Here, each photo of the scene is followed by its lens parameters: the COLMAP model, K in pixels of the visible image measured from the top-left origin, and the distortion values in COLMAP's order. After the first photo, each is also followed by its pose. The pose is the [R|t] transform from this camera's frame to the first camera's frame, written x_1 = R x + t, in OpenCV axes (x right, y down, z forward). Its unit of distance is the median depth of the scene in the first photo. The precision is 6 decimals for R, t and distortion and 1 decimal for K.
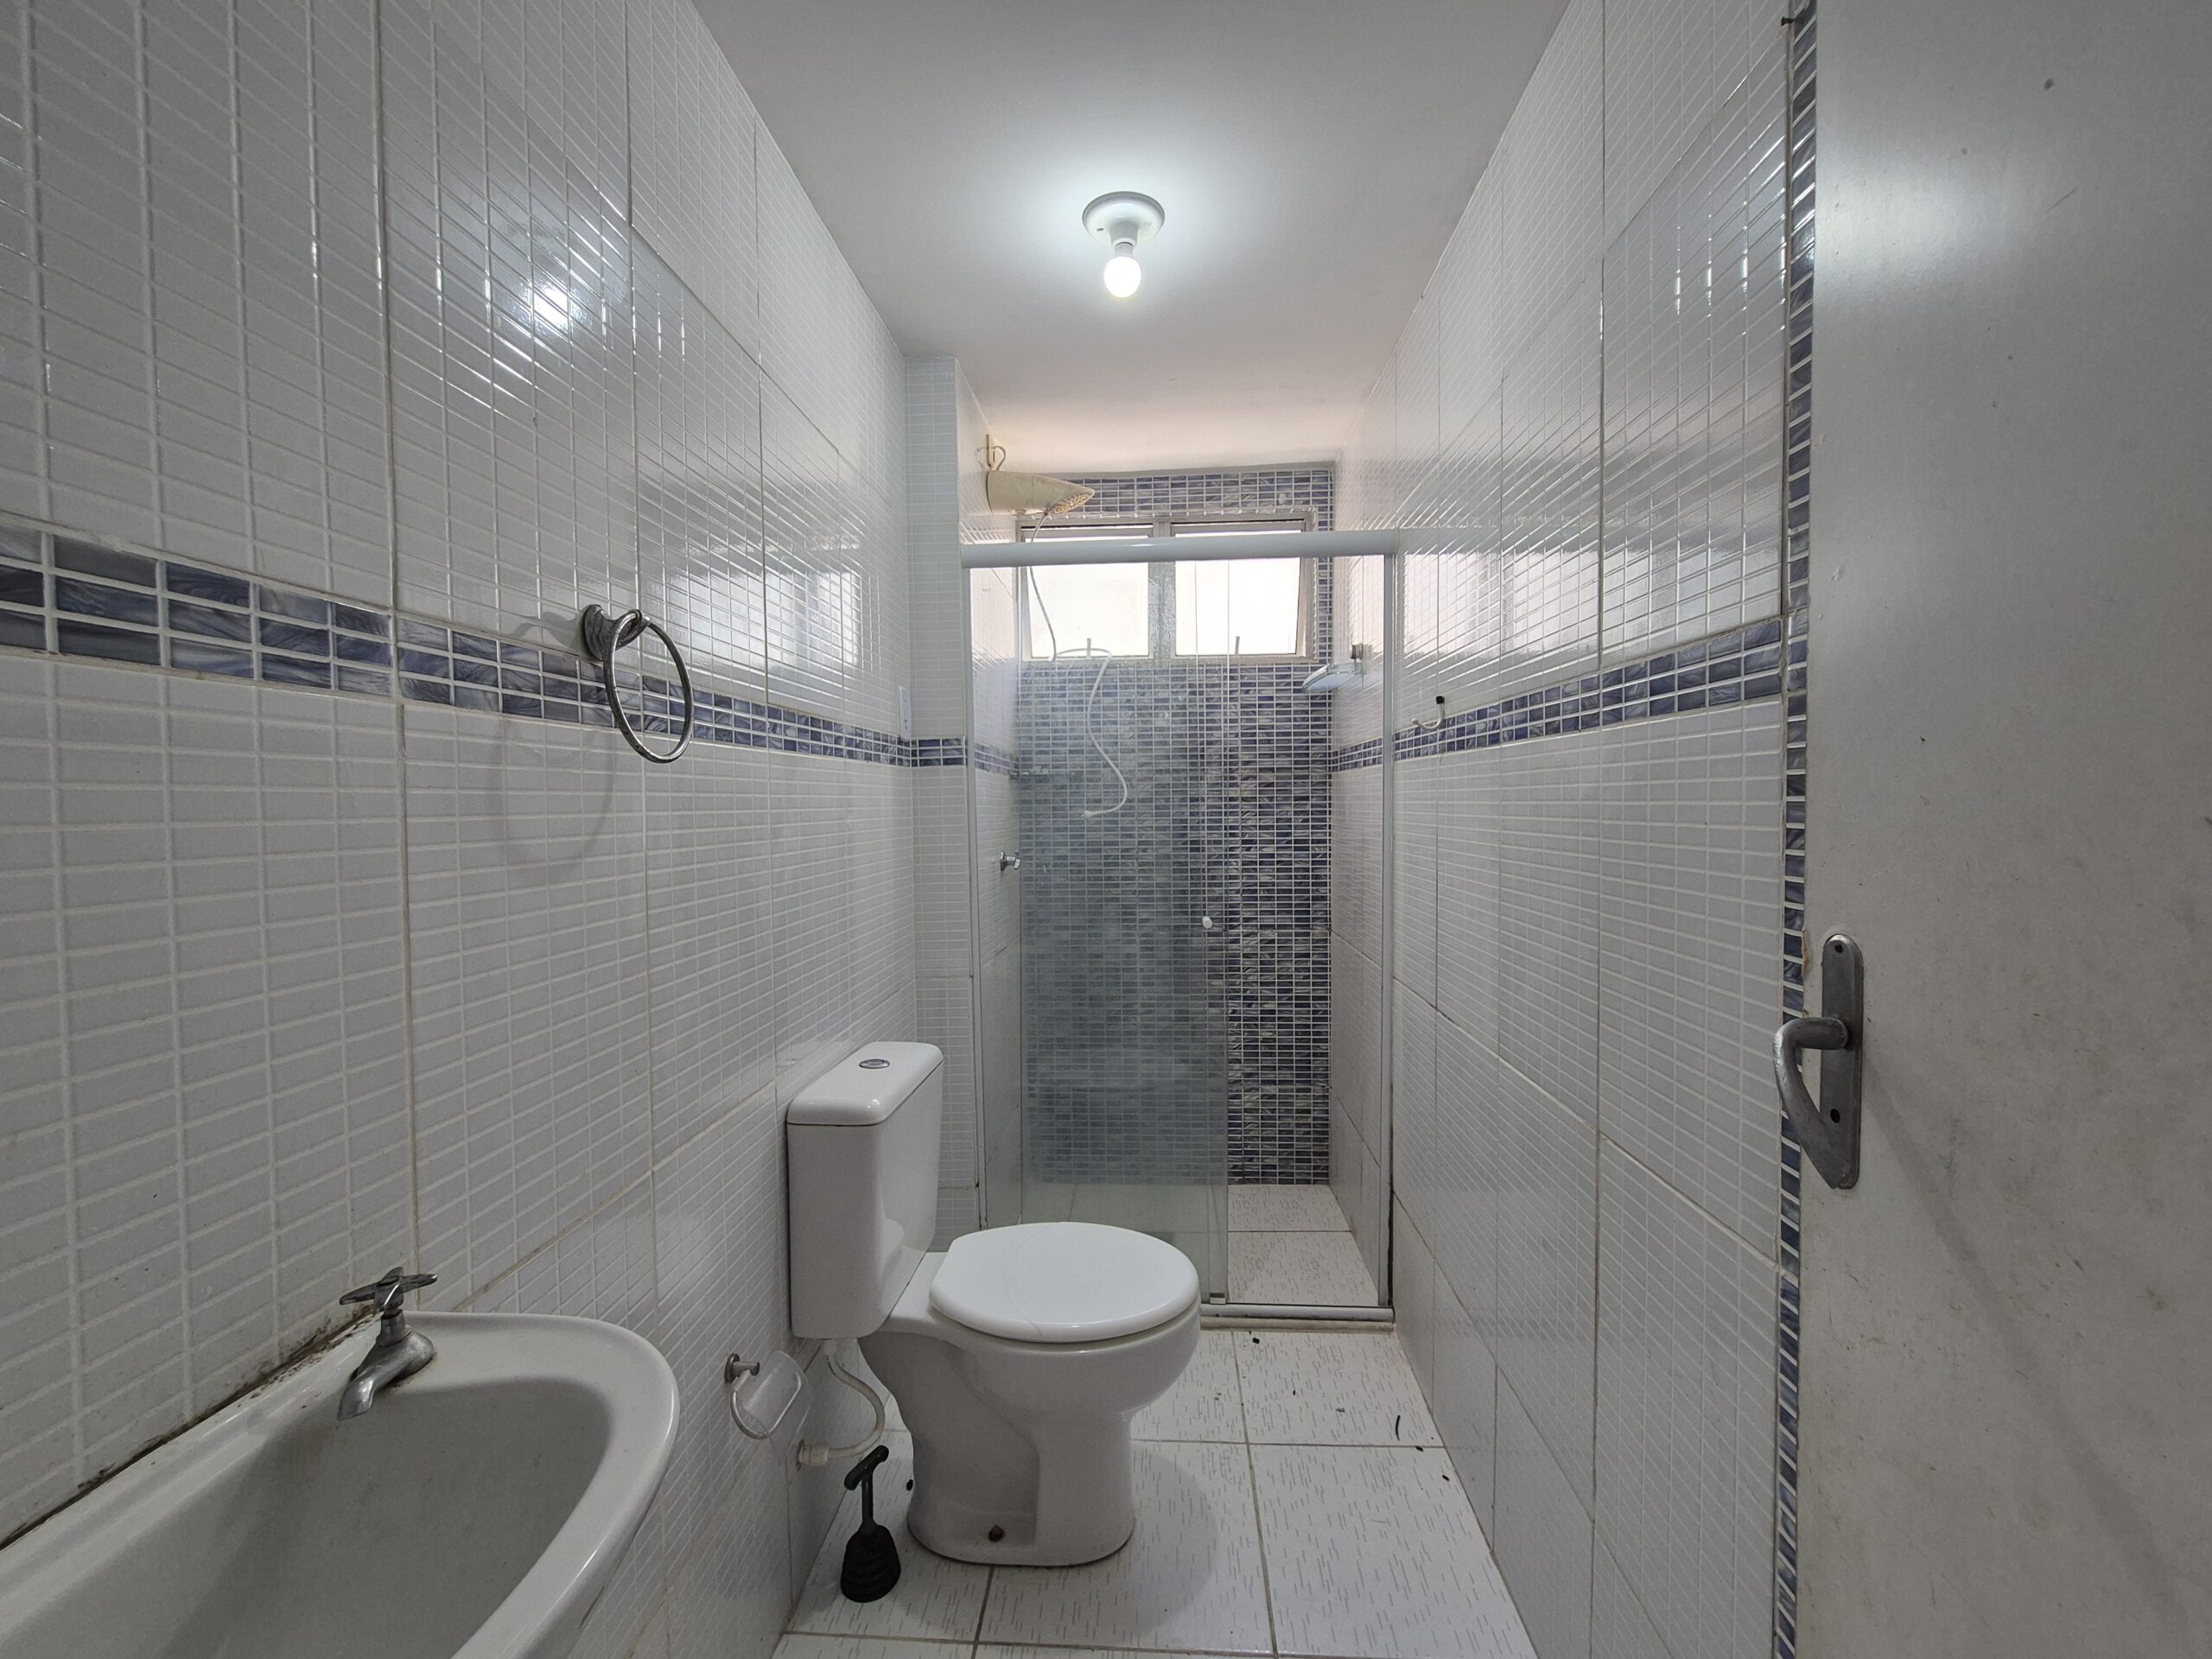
lens RADIAL K [[899.2, 0, 1108.7], [0, 899.2, 830.3], [0, 0, 1]] dist [-0.000746, 0.000571]
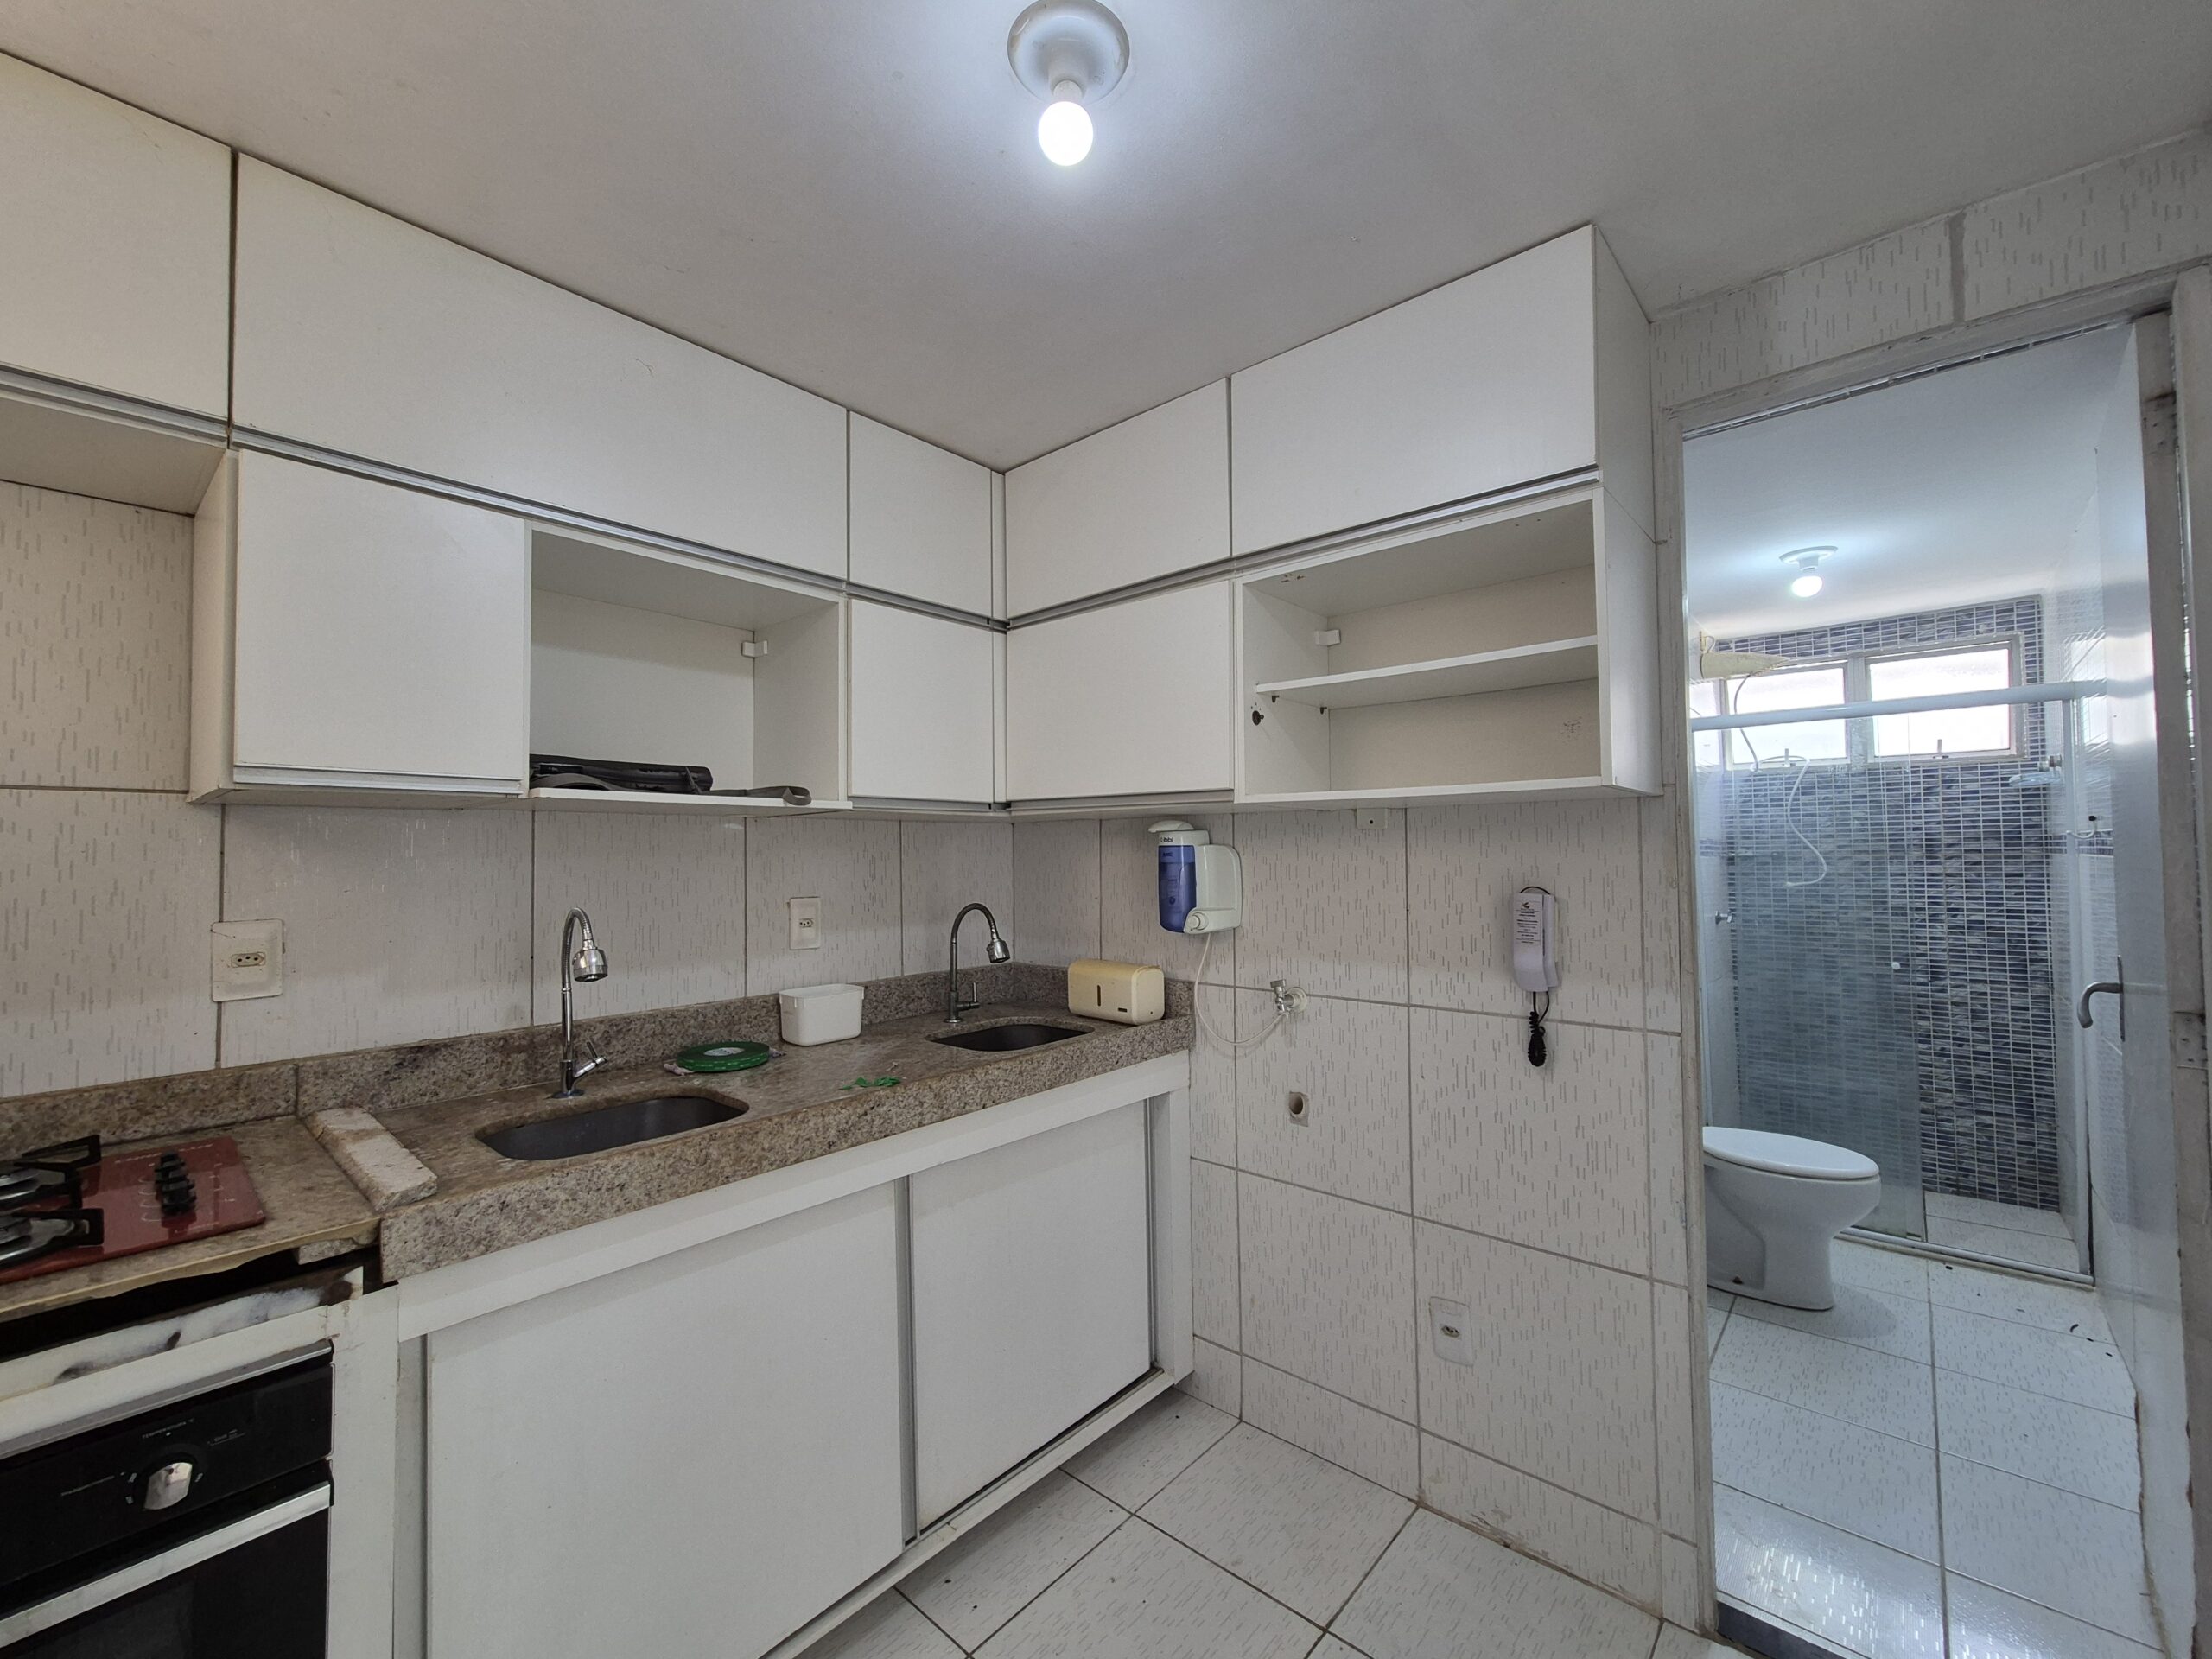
lens RADIAL K [[899.2, 0, 1112.3], [0, 899.2, 826.4], [0, 0, 1]] dist [-0.000746, 0.000571]
pose [[0.786863, -0.019563, -0.616818, 0.010943], [-0.016013, 0.998514, -0.052097, -0.018291], [0.616920, 0.050870, 0.785380, -0.669656]]
